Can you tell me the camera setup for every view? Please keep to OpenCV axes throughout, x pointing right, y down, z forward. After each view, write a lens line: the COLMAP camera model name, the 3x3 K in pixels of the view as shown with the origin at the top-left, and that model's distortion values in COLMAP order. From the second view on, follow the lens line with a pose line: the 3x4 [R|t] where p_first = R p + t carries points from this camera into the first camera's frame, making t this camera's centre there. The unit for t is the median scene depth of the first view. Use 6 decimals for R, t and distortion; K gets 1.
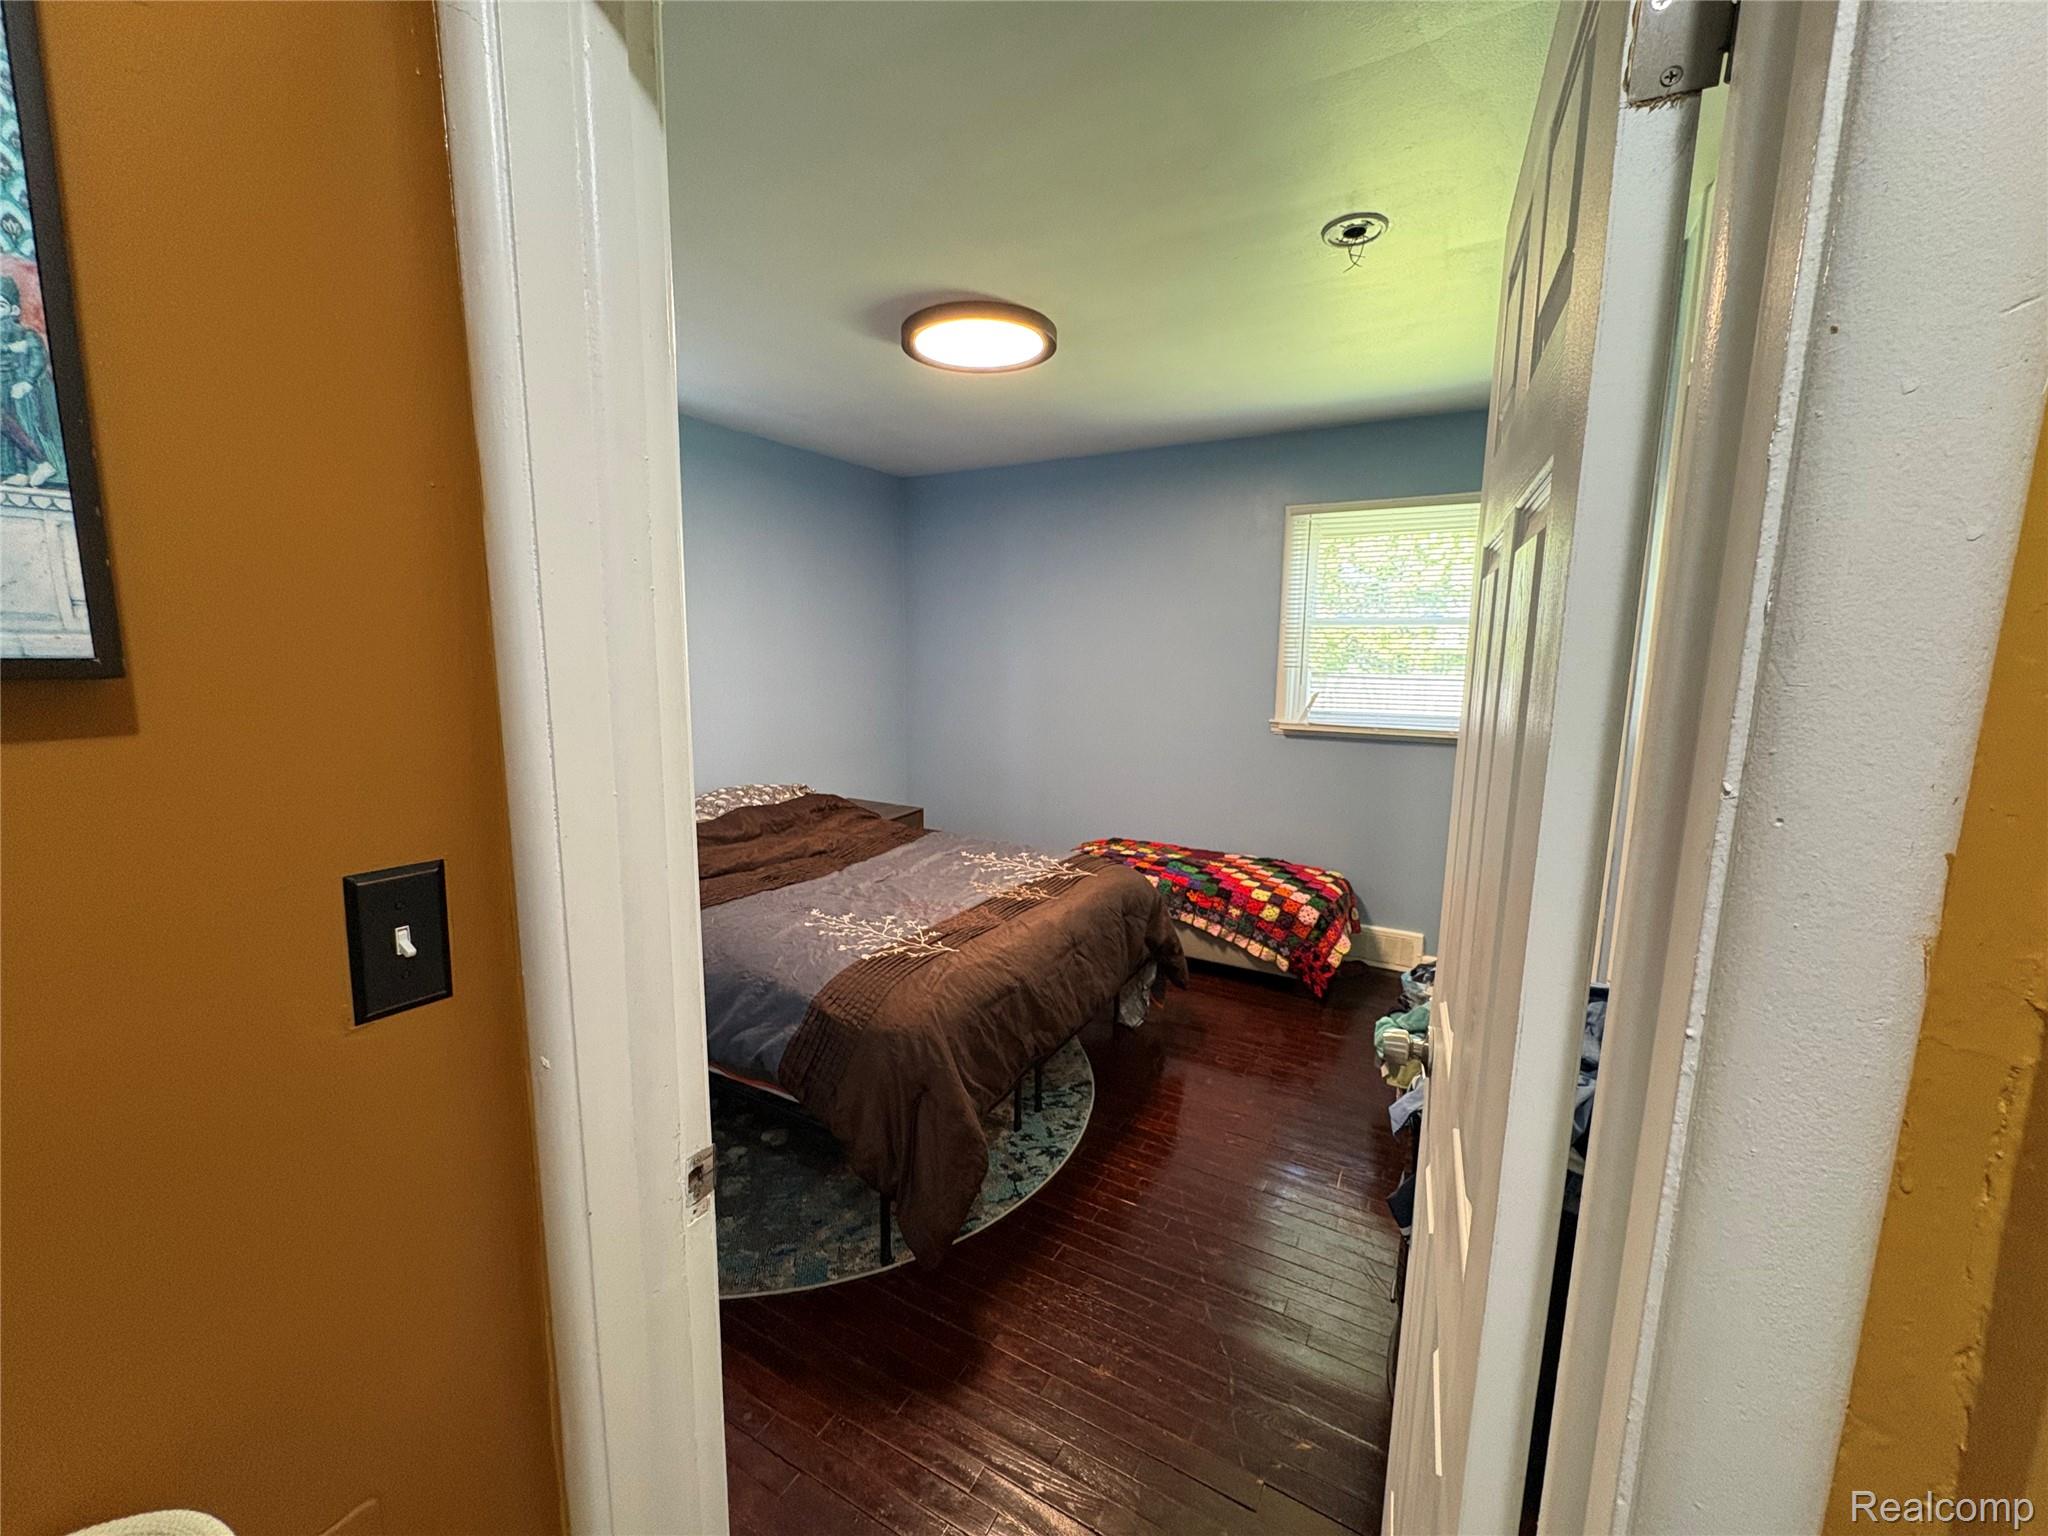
lens RADIAL K [[815.6, 0, 1021.3], [0, 815.6, 767.7], [0, 0, 1]] dist [0.000954, 0.000033]
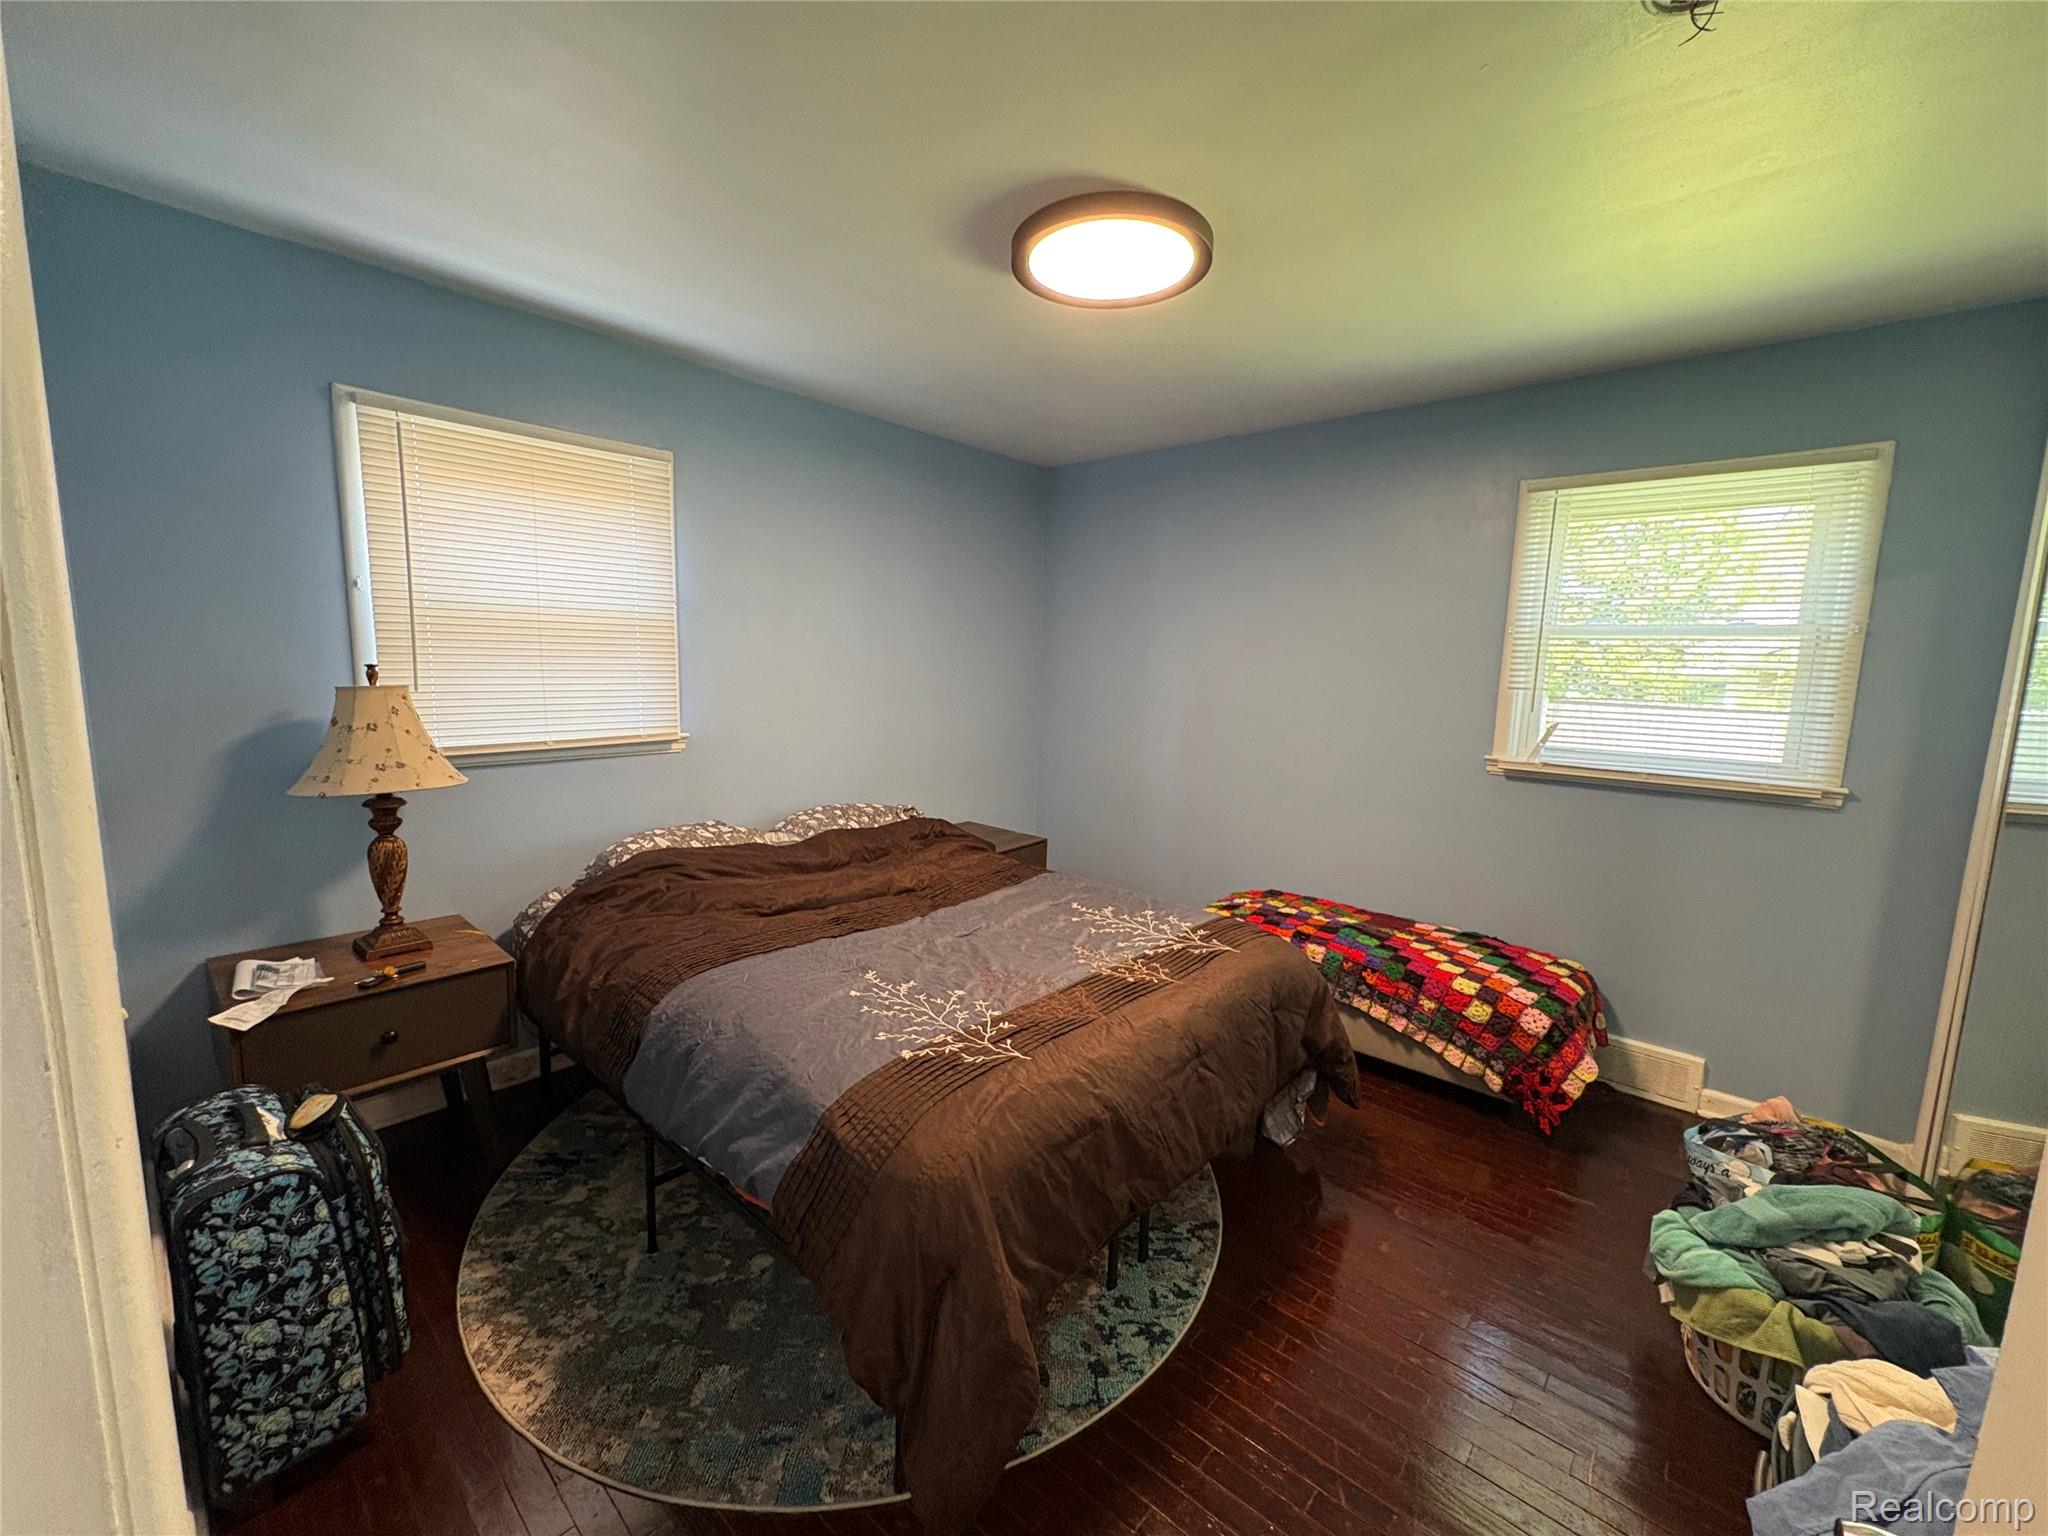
lens RADIAL K [[815.6, 0, 1021.3], [0, 815.6, 767.7], [0, 0, 1]] dist [0.000954, 0.000033]
pose [[0.978617, 0.046125, -0.200453, 0.035147], [-0.049941, 0.998654, -0.014019, -0.018368], [0.199536, 0.023730, 0.979603, 0.188609]]
